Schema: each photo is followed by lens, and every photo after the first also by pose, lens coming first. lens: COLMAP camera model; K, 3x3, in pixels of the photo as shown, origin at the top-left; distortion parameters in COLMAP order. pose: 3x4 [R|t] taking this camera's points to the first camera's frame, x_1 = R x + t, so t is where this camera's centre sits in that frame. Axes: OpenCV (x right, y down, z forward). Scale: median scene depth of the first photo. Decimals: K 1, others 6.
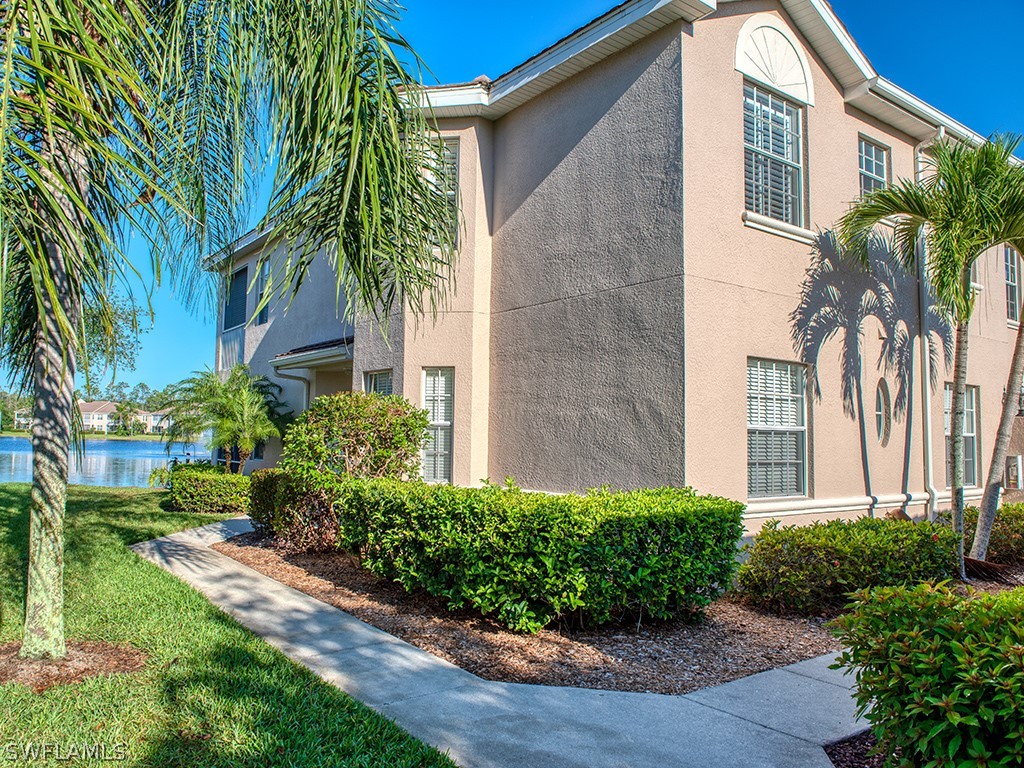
lens RADIAL K [[735.3, 0, 480.2], [0, 735.3, 384.4], [0, 0, 1]] dist [-0.001605, -0.006612]
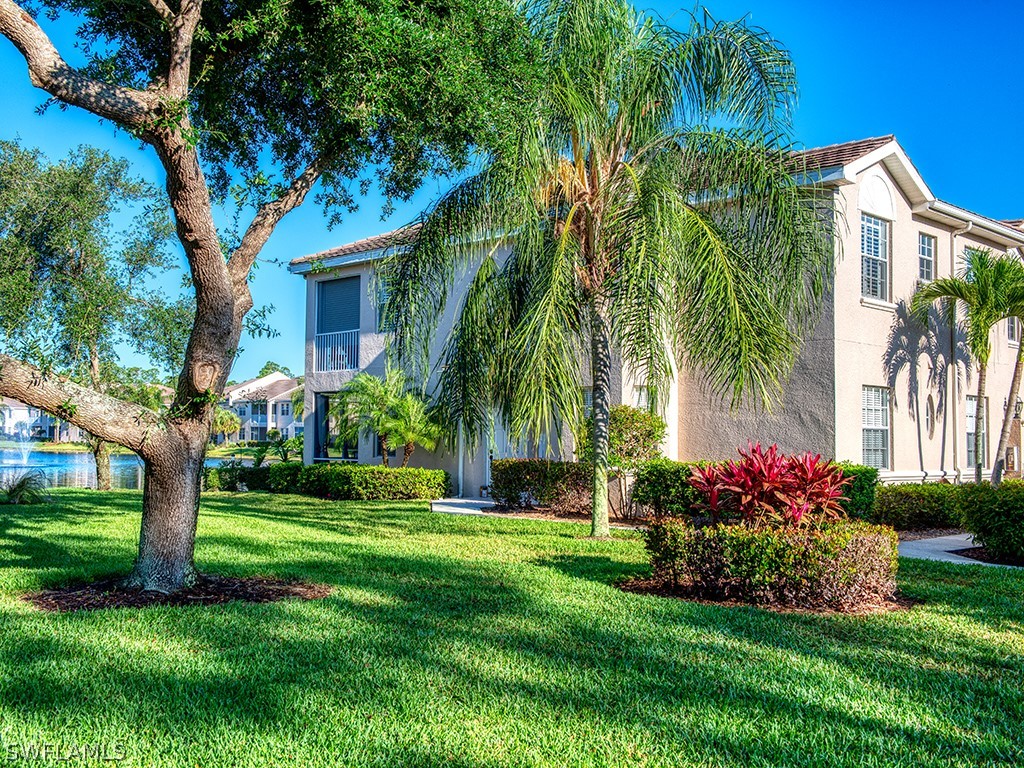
lens RADIAL K [[1030.0, 0, 512.0], [0, 1030.0, 384.0], [0, 0, 1]] dist [0.116926, 0.006167]
pose [[0.982374, 0.002781, 0.186906, -0.750199], [-0.006629, 0.999779, 0.019963, -0.071501], [-0.186809, -0.020850, 0.982175, -1.025978]]
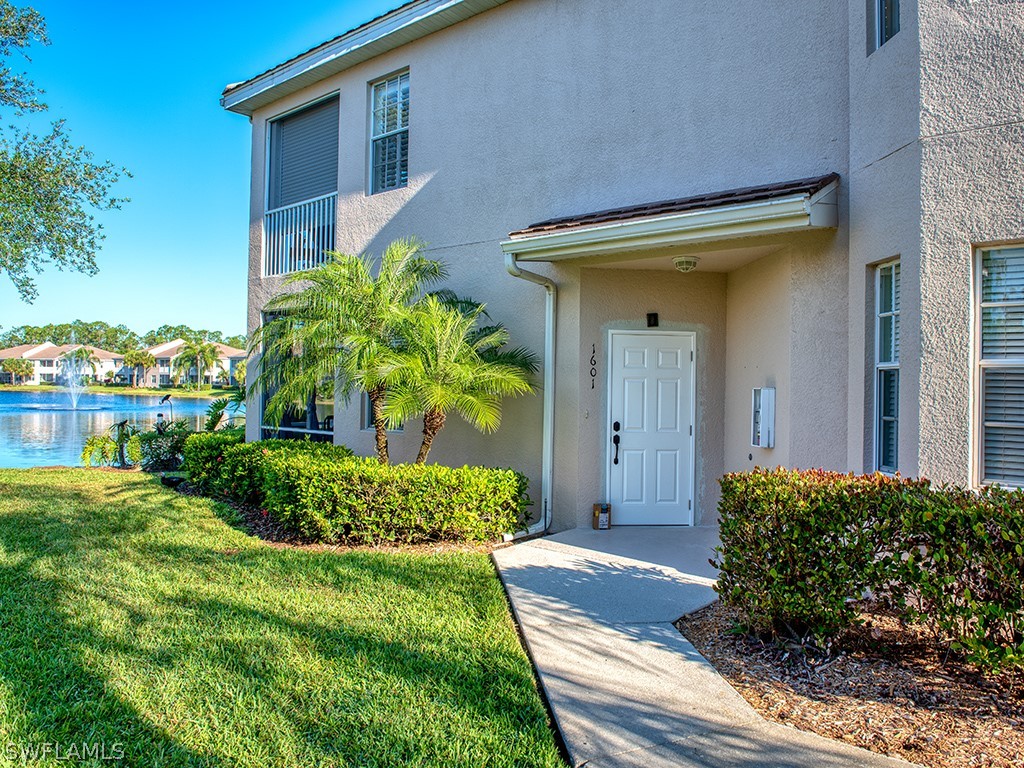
lens RADIAL K [[787.7, 0, 512.0], [0, 787.7, 384.0], [0, 0, 1]] dist [-0.037619, 0.001670]
pose [[0.978421, -0.002987, 0.206600, -0.613949], [-0.011666, 0.997502, 0.069671, 0.043832], [-0.206292, -0.070578, 0.975942, 0.709688]]
